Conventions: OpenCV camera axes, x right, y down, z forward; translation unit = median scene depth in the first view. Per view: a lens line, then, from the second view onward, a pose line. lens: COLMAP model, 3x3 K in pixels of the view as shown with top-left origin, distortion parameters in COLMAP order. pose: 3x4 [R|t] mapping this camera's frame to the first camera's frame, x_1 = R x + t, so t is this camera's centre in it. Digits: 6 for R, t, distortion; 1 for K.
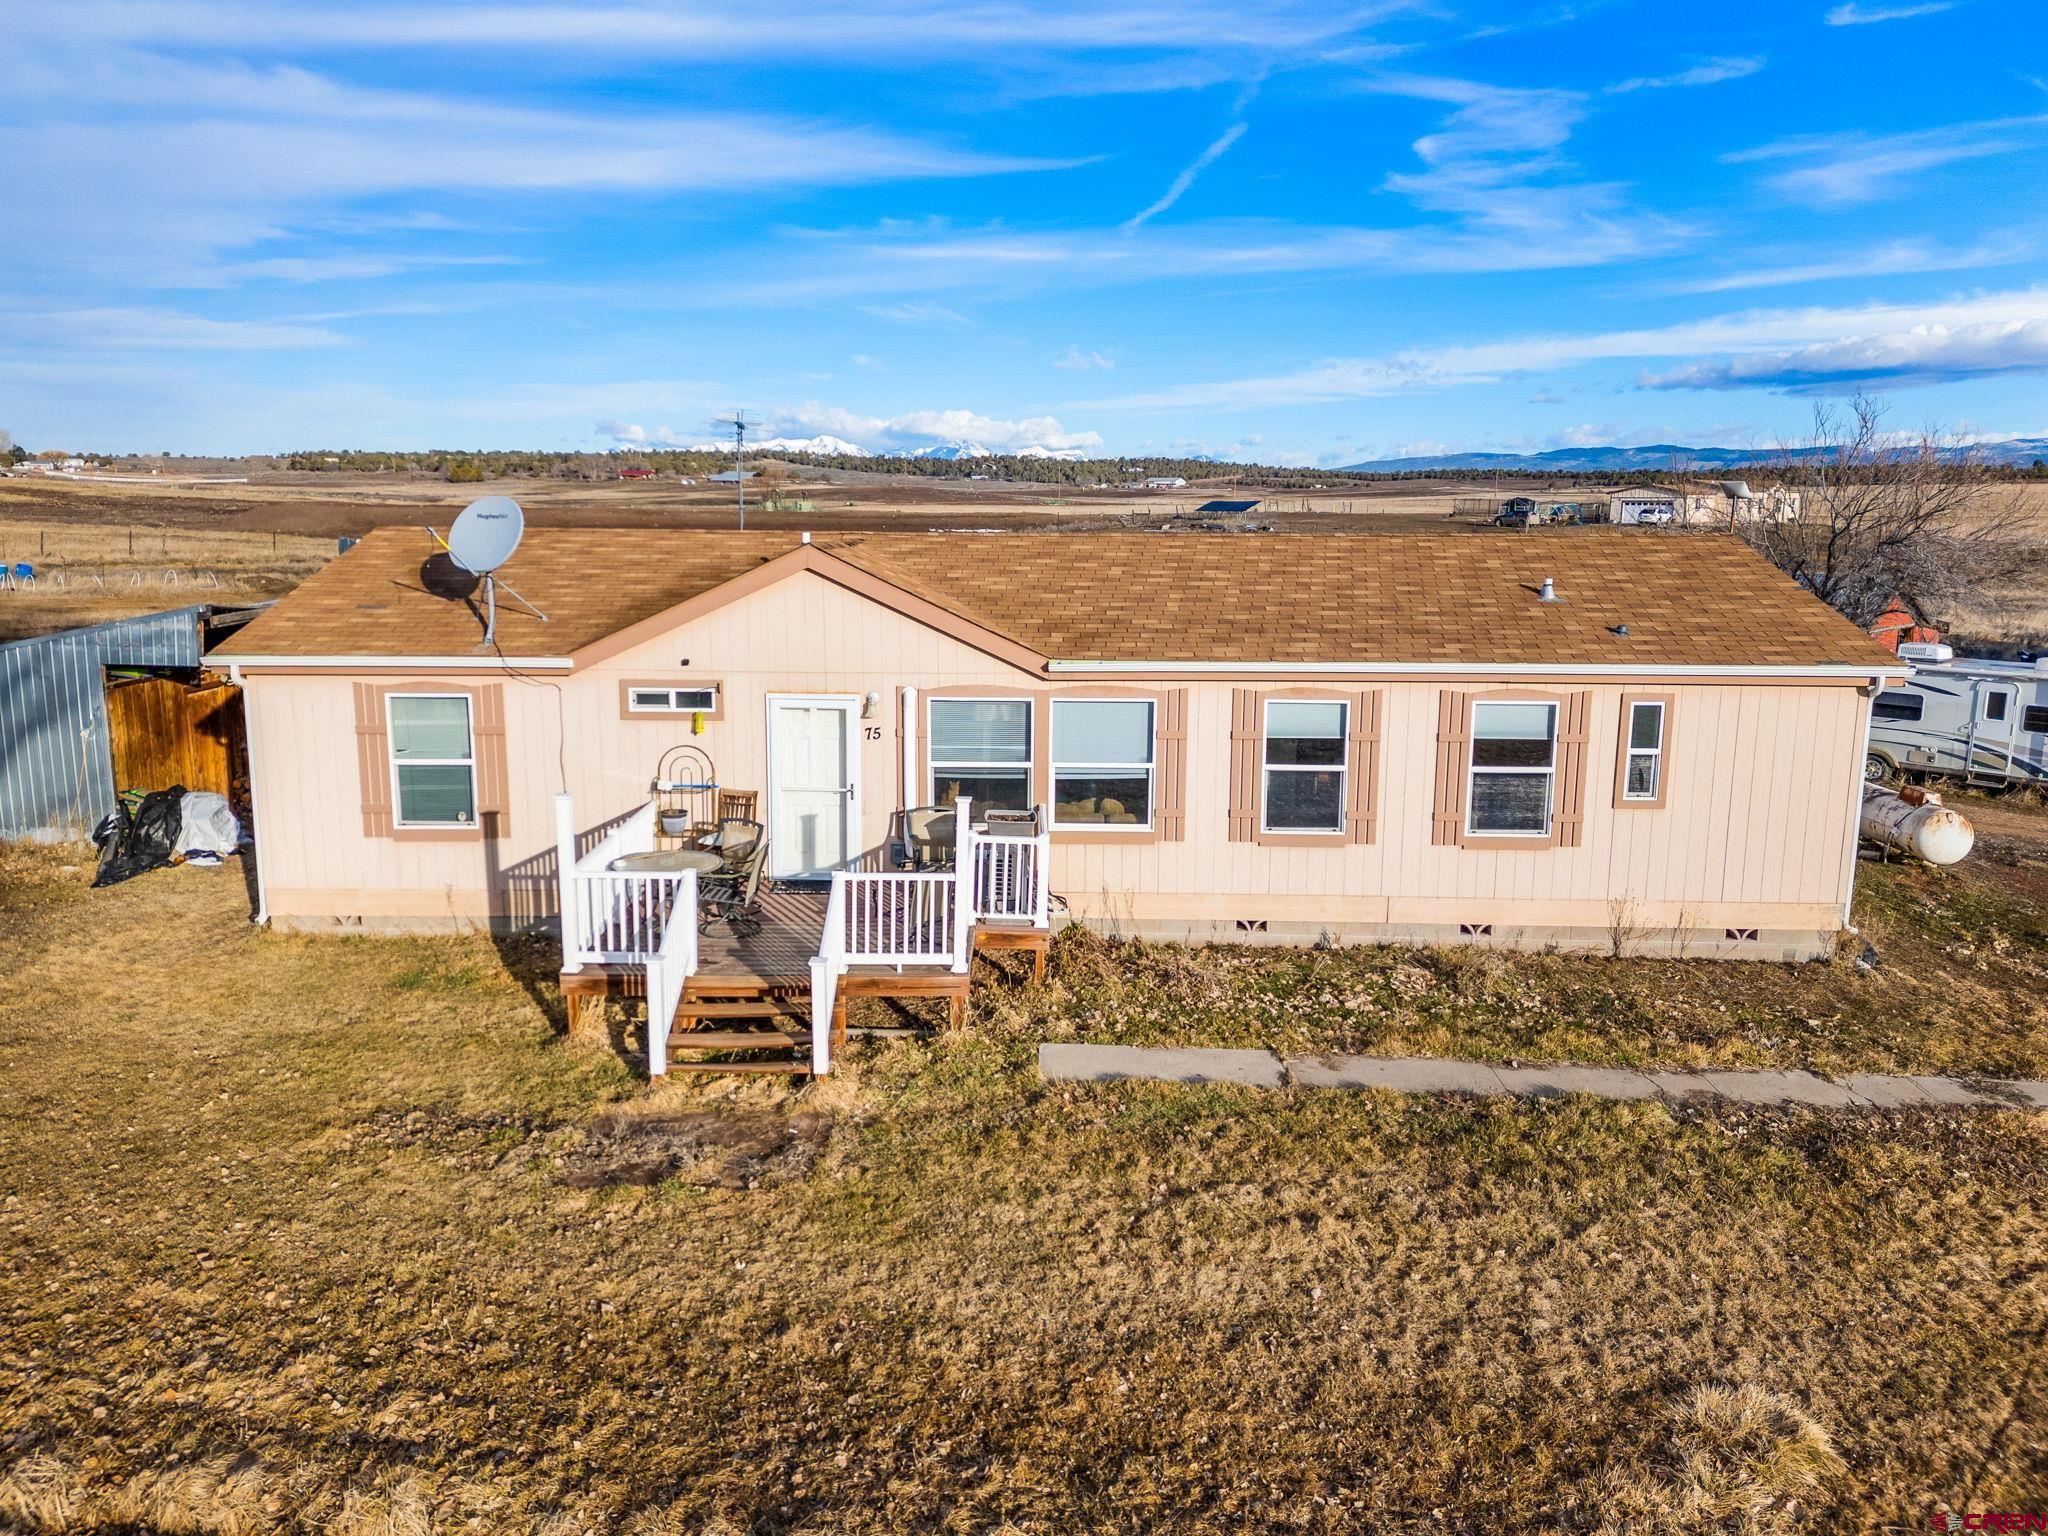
lens RADIAL K [[1468.3, 0, 1029.8], [0, 1468.3, 874.0], [0, 0, 1]] dist [0.081929, -0.070496]
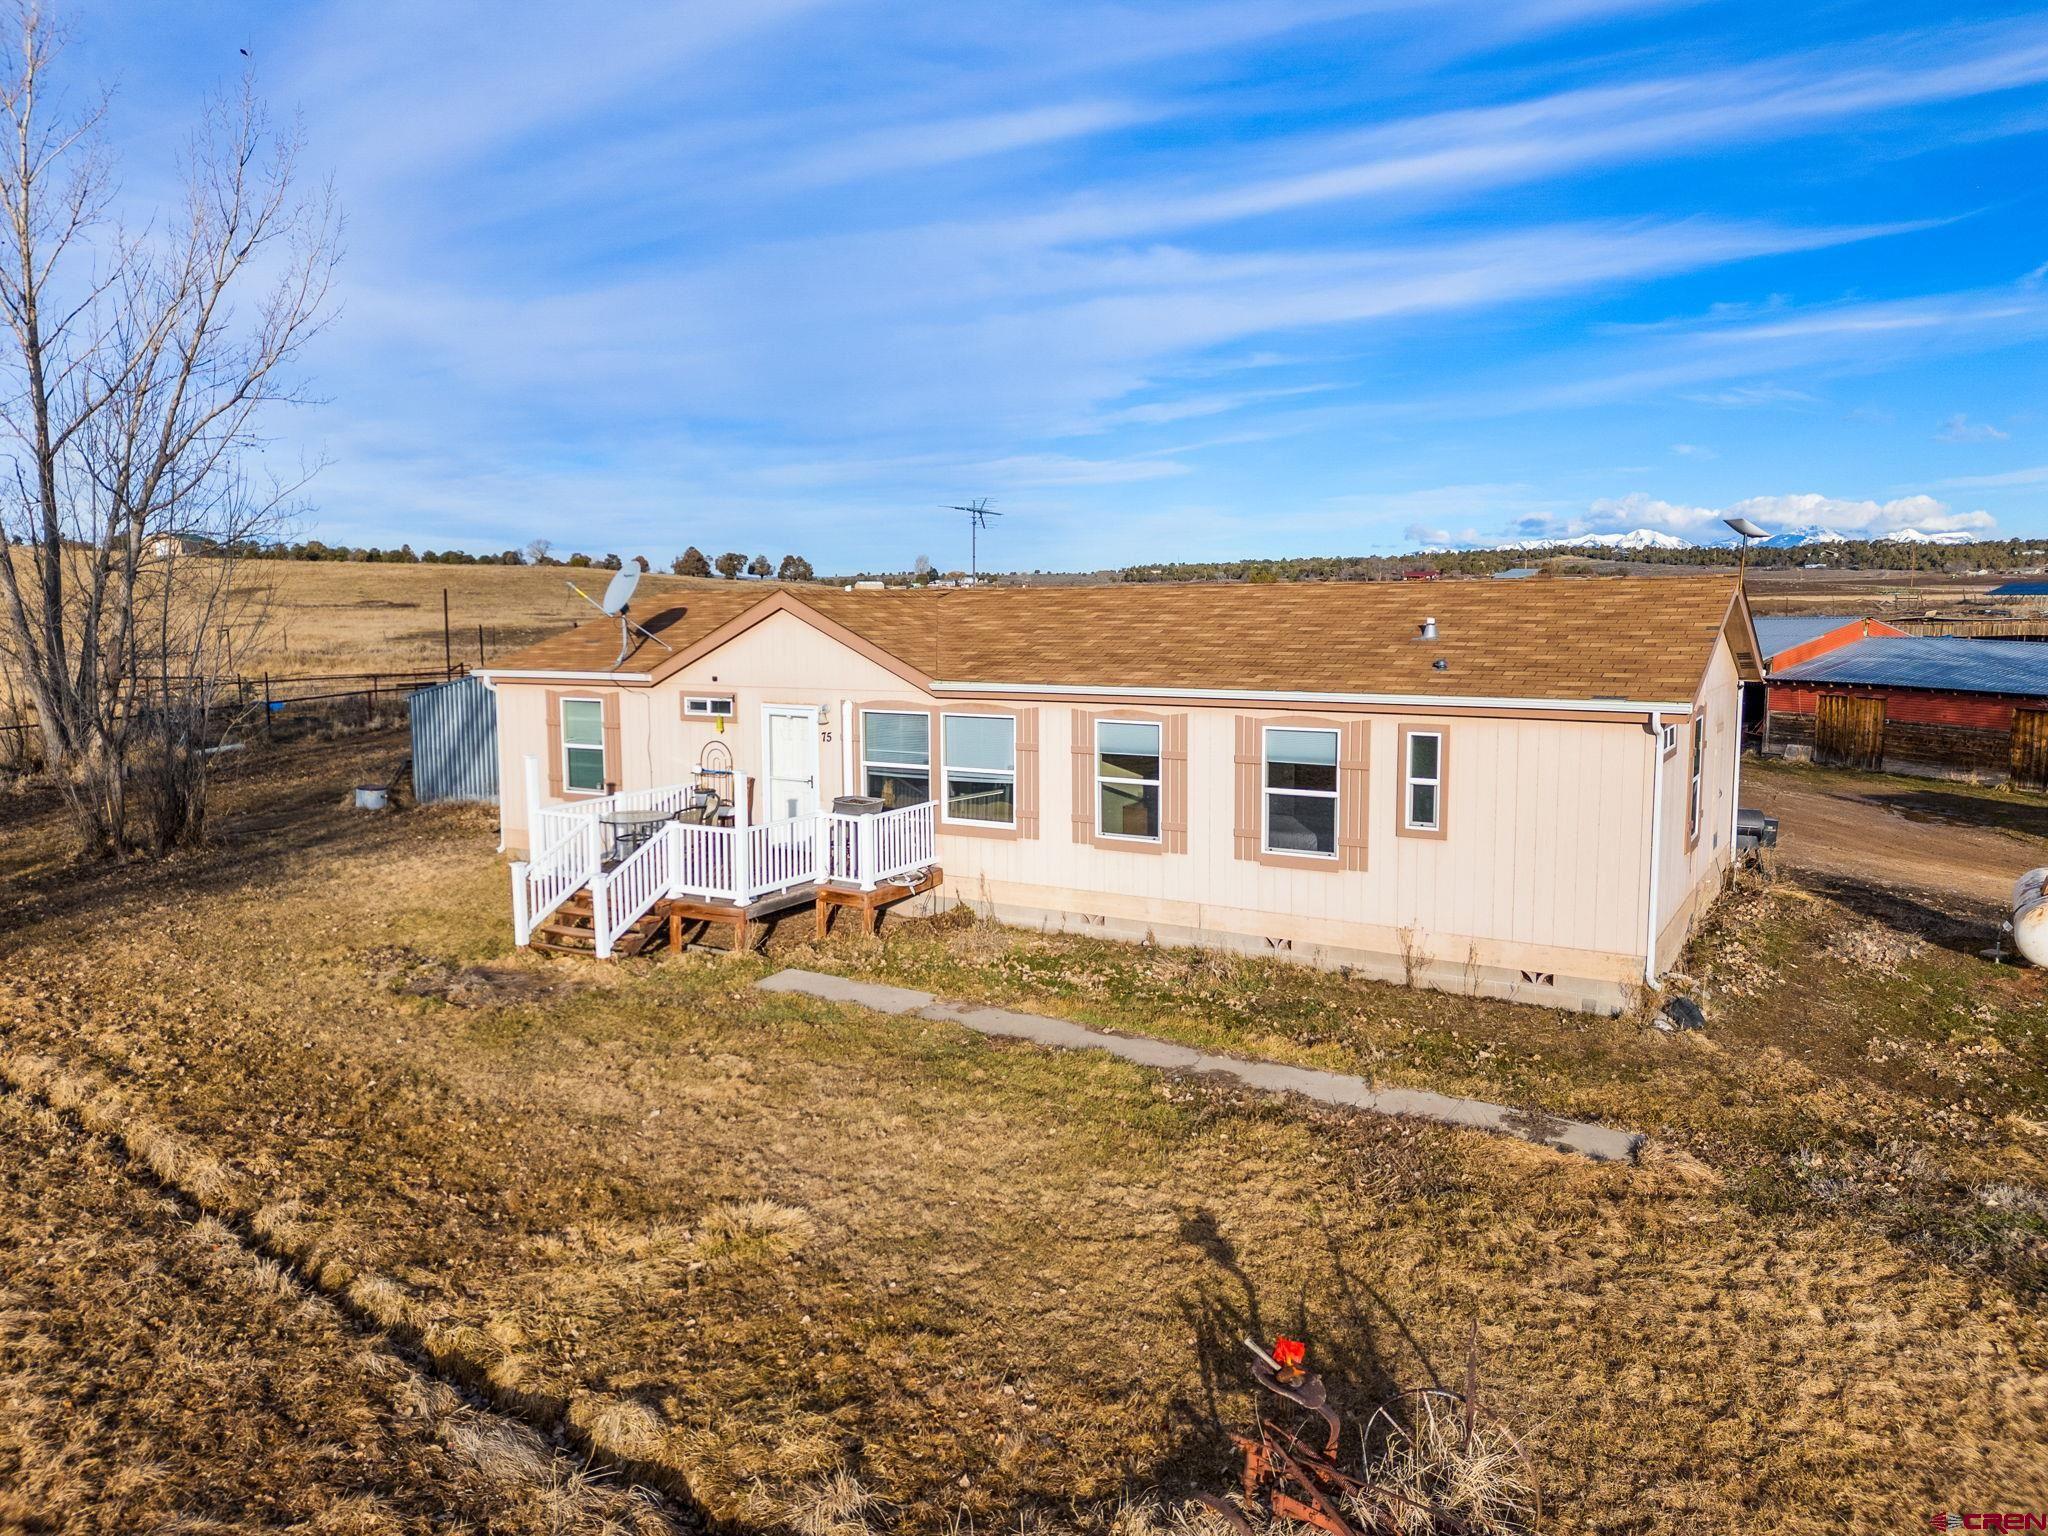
lens RADIAL K [[1480.7, 0, 986.9], [0, 1480.7, 769.6], [0, 0, 1]] dist [0.079555, -0.078366]
pose [[0.854654, 0.046679, -0.517095, 0.676620], [-0.115576, 0.988065, -0.101831, 0.047839], [0.506170, 0.146794, 0.849849, -0.020873]]
